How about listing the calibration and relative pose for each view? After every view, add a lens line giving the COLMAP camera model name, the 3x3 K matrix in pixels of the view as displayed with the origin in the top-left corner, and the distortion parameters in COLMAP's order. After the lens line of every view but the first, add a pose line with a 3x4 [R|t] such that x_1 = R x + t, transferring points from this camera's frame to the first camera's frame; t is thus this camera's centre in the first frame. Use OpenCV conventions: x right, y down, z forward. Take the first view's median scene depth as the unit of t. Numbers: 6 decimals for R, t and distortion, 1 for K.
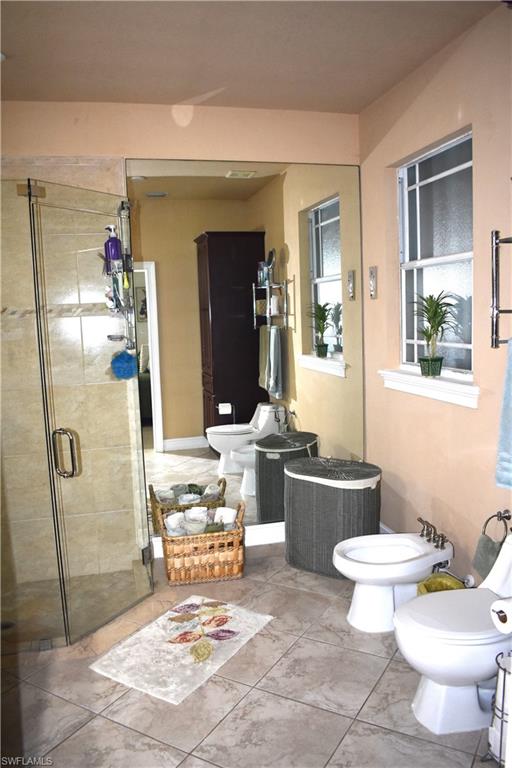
lens RADIAL K [[605.1, 0, 257.6], [0, 605.1, 385.3], [0, 0, 1]] dist [-0.075052, -0.001440]
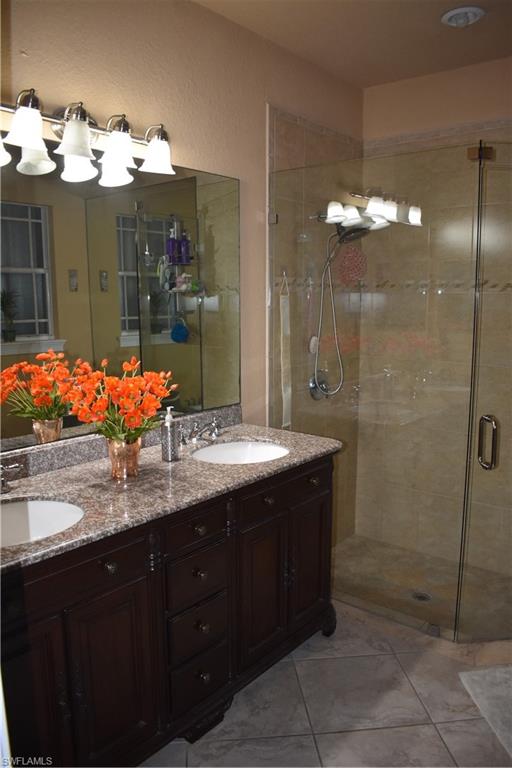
lens RADIAL K [[605.1, 0, 257.0], [0, 605.1, 383.0], [0, 0, 1]] dist [-0.075052, -0.001440]
pose [[0.587187, 0.152700, -0.794918, 0.197508], [-0.117215, 0.987735, 0.103155, -0.030551], [0.800920, 0.032605, 0.597883, 0.186505]]
